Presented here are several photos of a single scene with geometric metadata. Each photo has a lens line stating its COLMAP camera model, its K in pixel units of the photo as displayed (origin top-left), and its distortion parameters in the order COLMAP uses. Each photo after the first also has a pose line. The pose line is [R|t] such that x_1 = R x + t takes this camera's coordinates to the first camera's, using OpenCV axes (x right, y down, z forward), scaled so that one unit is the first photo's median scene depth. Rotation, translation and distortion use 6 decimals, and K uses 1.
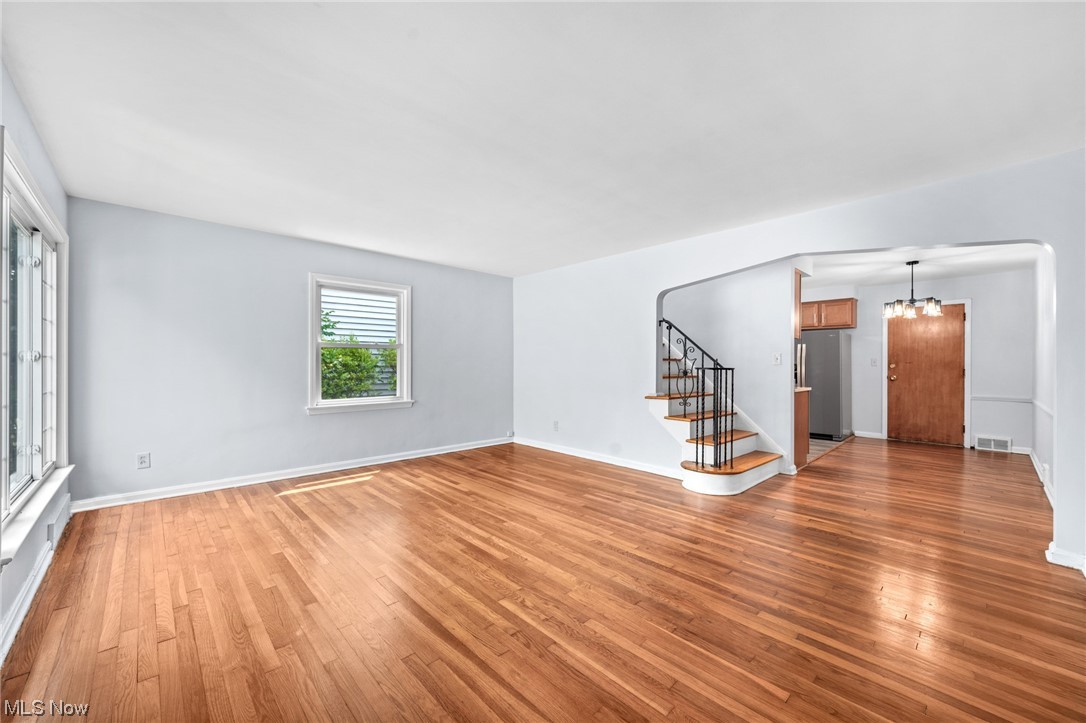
lens RADIAL K [[440.6, 0, 534.4], [0, 440.6, 361.5], [0, 0, 1]] dist [0.000105, 0.000912]
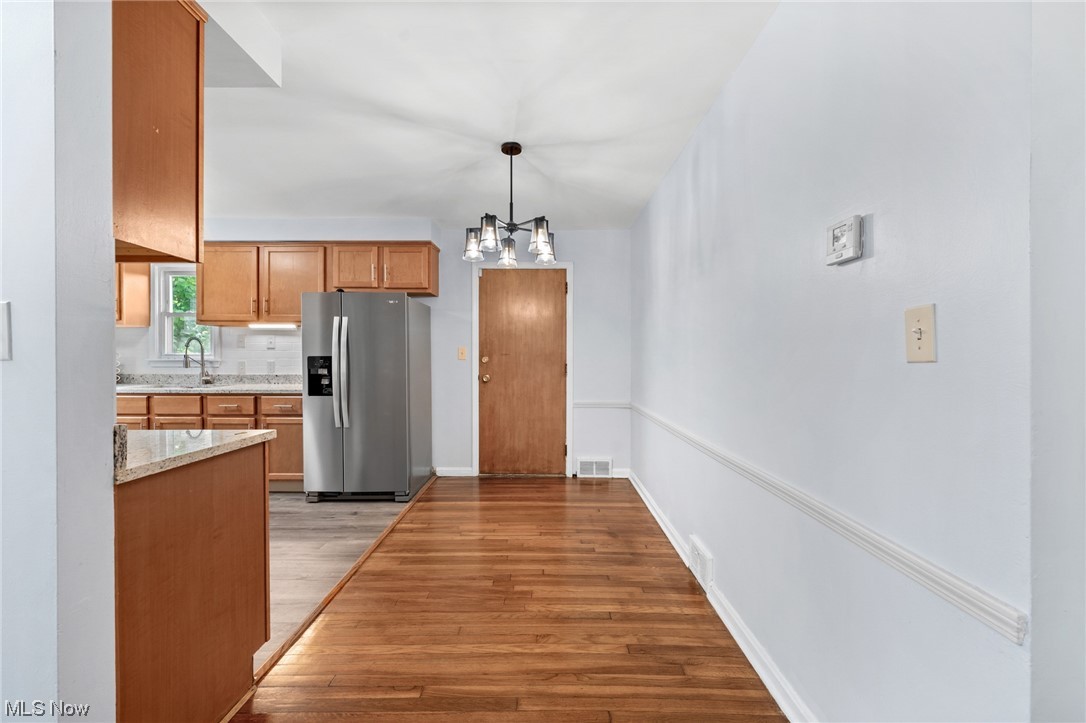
lens RADIAL K [[440.6, 0, 550.7], [0, 440.6, 364.5], [0, 0, 1]] dist [0.000105, 0.000912]
pose [[0.684656, -0.015032, 0.728711, 0.445357], [-0.001561, 0.999755, 0.022090, 0.003262], [-0.728864, -0.016262, 0.684465, 0.533503]]
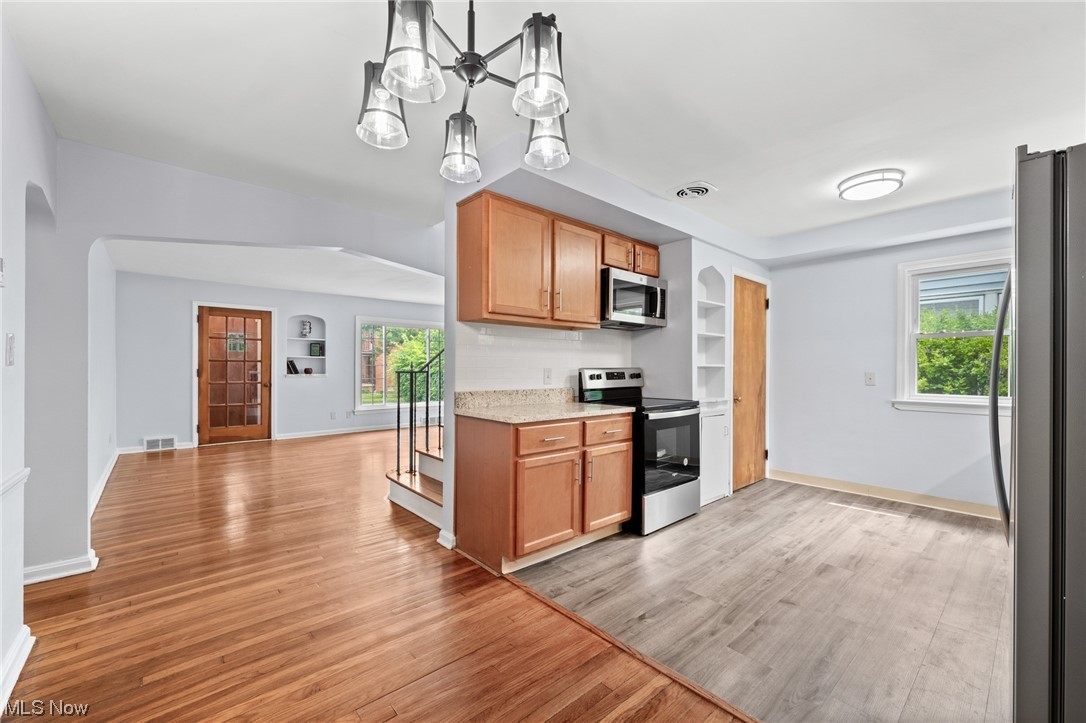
lens RADIAL K [[440.6, 0, 552.8], [0, 440.6, 365.4], [0, 0, 1]] dist [0.000105, 0.000912]
pose [[-0.040339, -0.009152, -0.999144, 0.900408], [-0.001215, 0.999958, -0.009111, 0.007679], [0.999185, 0.000847, -0.040349, 0.882734]]
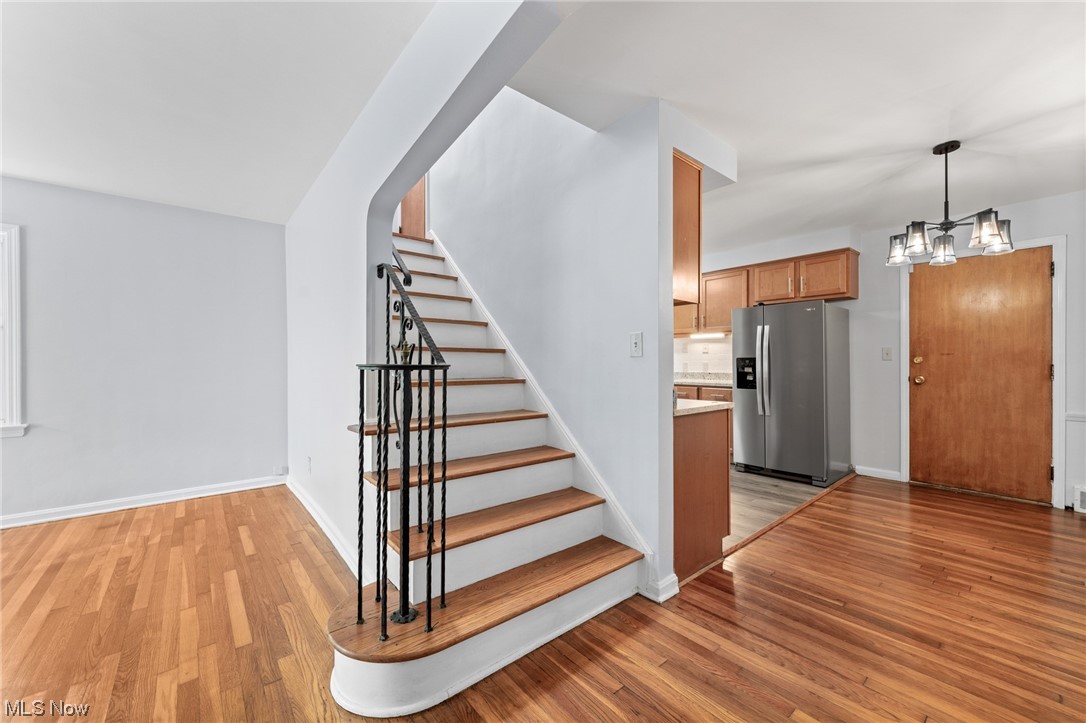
lens RADIAL K [[440.6, 0, 534.7], [0, 440.6, 362.5], [0, 0, 1]] dist [0.000105, 0.000912]
pose [[0.997932, -0.006616, -0.063932, 0.358901], [0.006802, 0.999973, 0.002701, 0.008952], [0.063913, -0.003130, 0.997951, 0.400980]]
